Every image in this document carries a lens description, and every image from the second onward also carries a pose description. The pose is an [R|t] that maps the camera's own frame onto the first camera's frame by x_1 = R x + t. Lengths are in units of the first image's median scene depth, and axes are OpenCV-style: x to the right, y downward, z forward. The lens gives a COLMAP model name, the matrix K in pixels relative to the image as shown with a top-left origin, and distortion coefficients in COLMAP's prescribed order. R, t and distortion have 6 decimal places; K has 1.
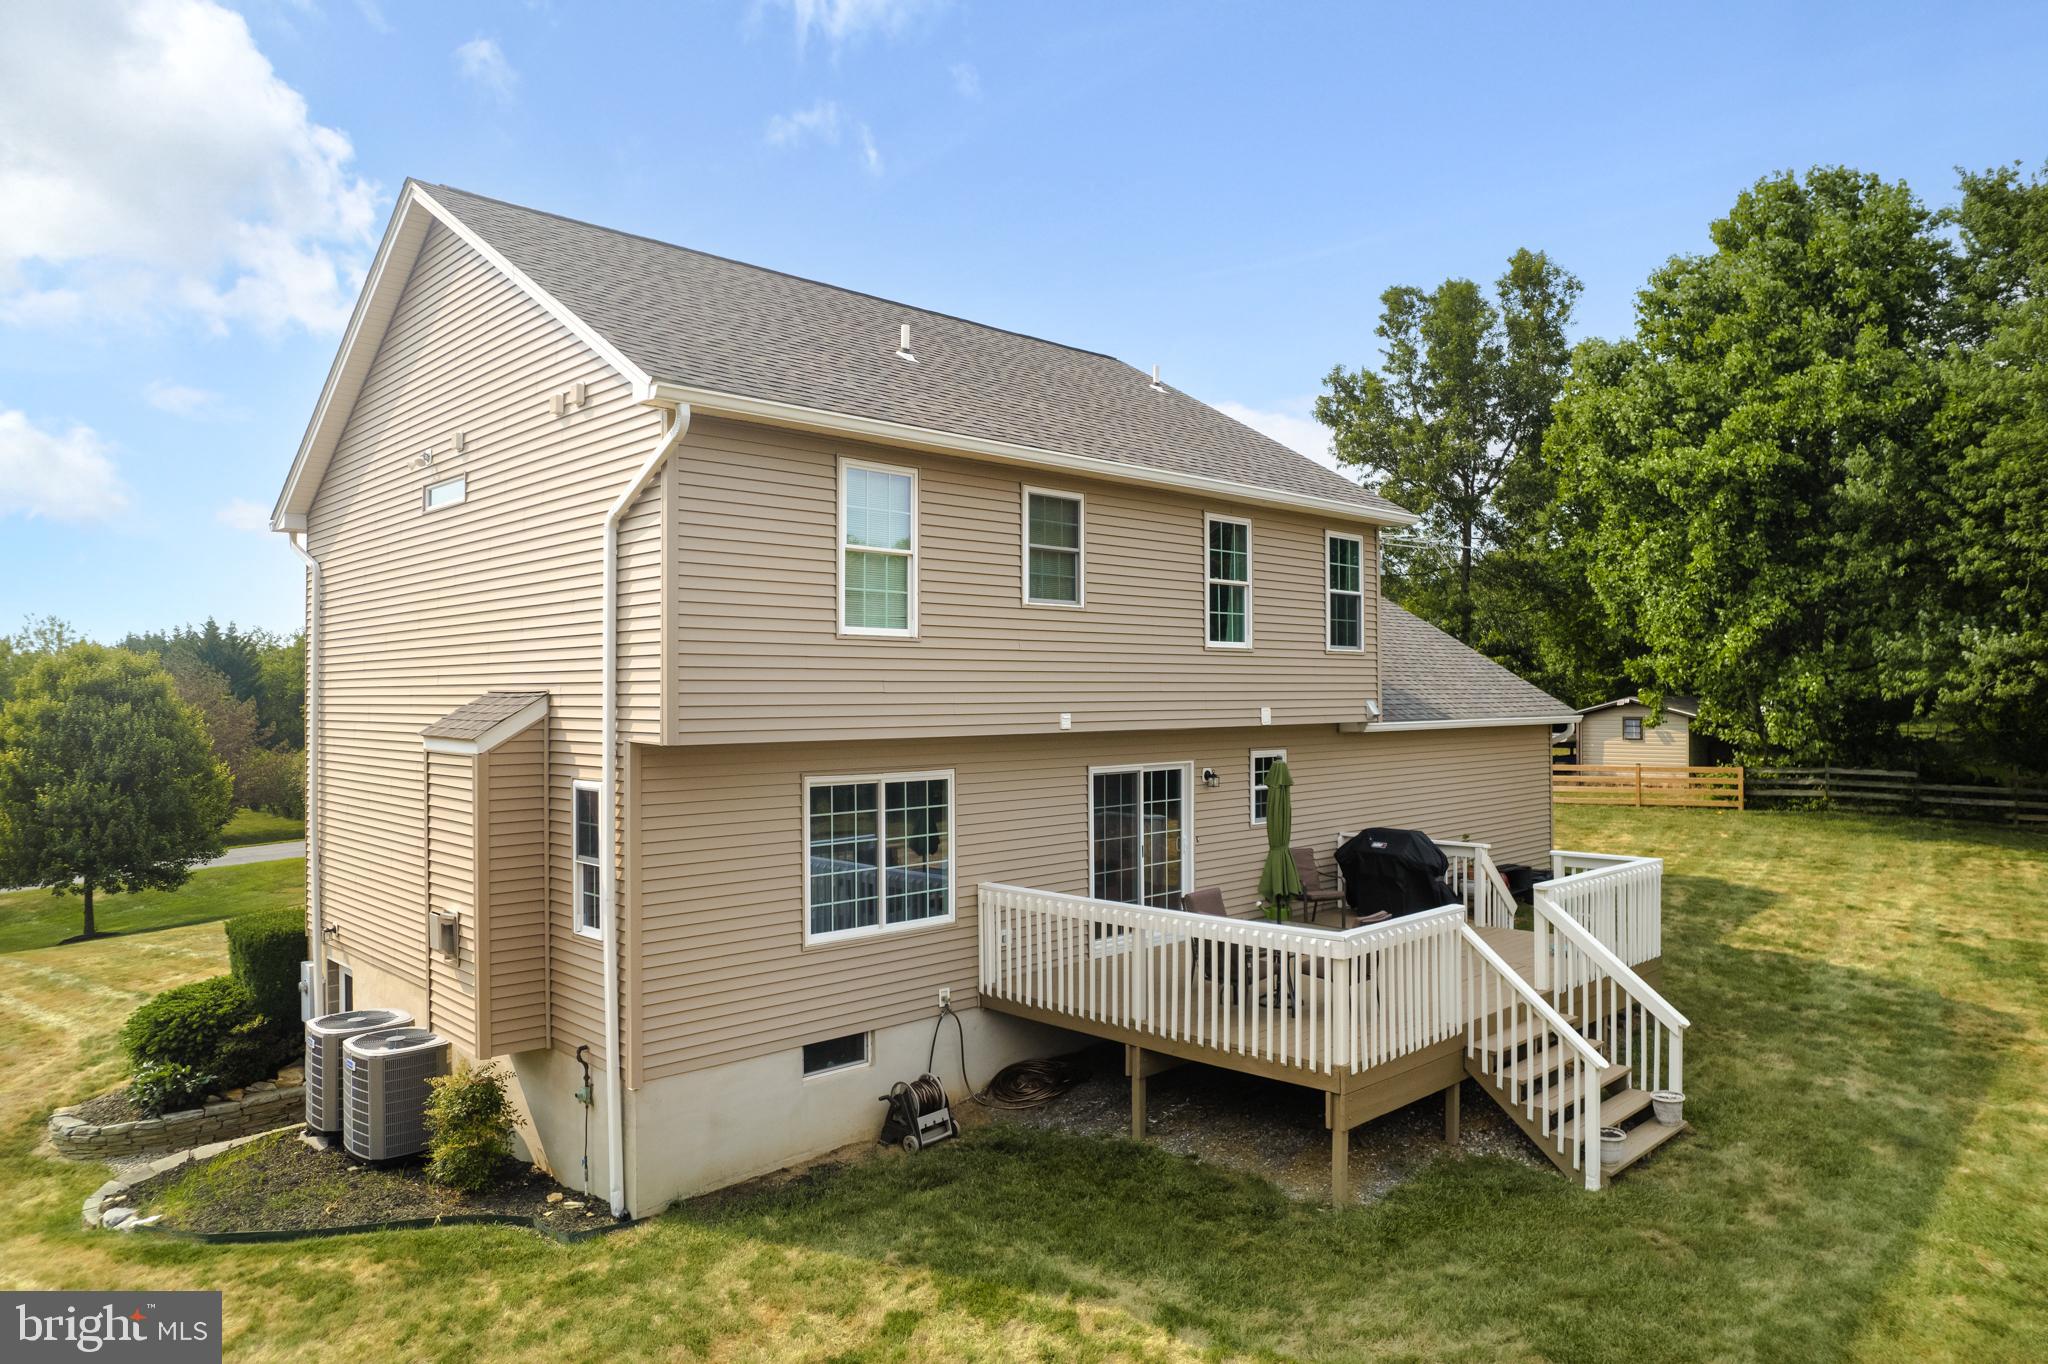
lens RADIAL K [[1288.0, 0, 1024.0], [0, 1288.0, 682.0], [0, 0, 1]] dist [0.002367, 0.000681]
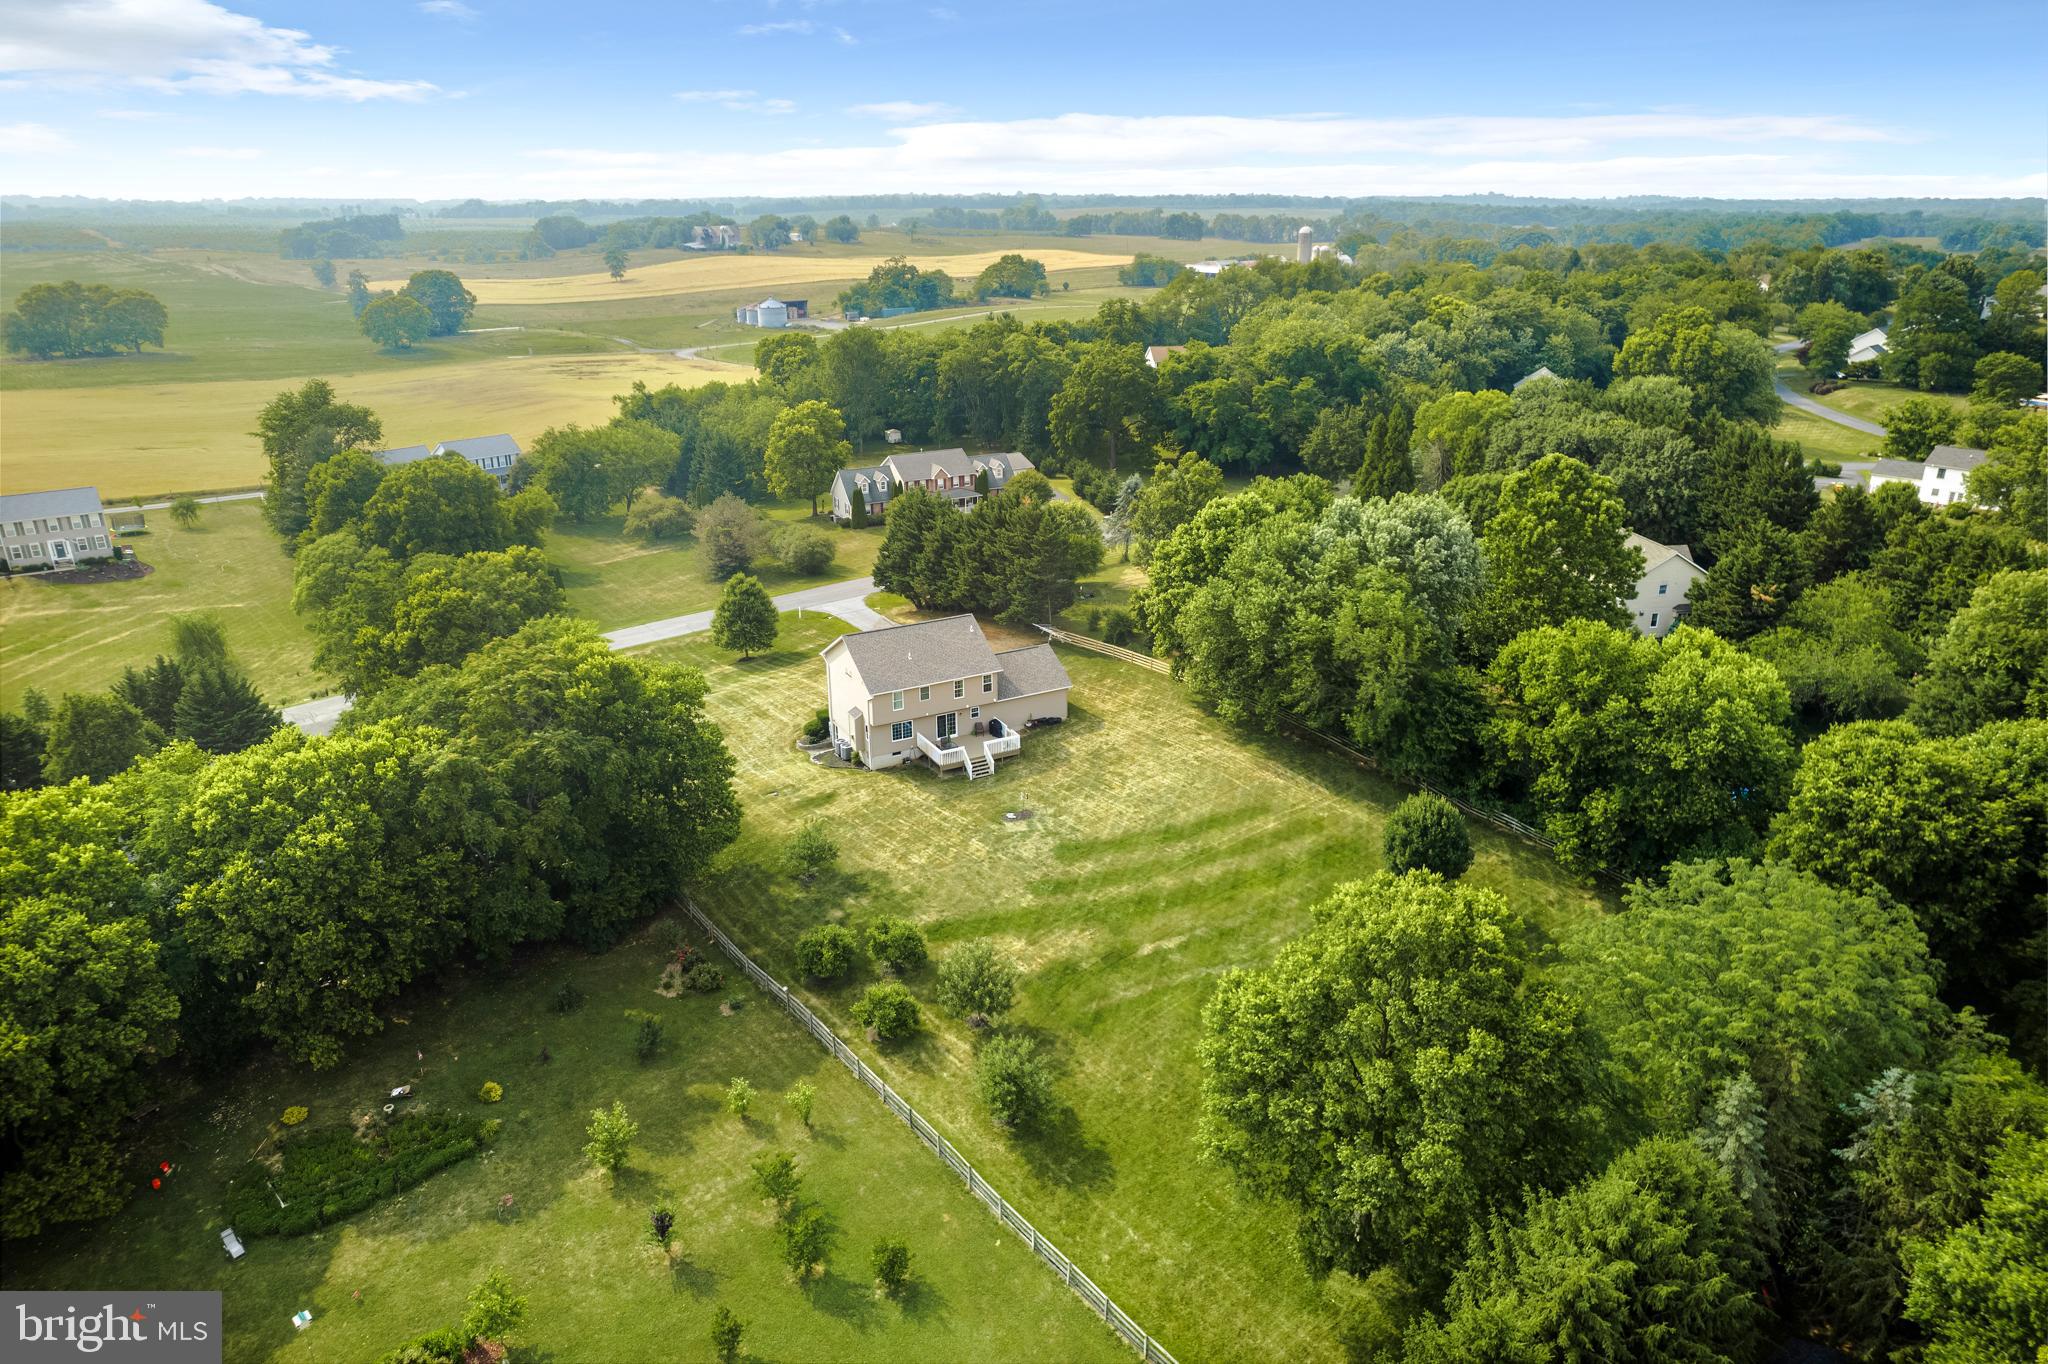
lens RADIAL K [[1341.6, 0, 1020.3], [0, 1341.6, 640.5], [0, 0, 1]] dist [-0.082597, 0.081533]
pose [[0.966146, 0.093177, -0.240581, 2.170167], [-0.006010, 0.940381, 0.340070, -2.749550], [0.257925, -0.327112, 0.909105, -5.274013]]
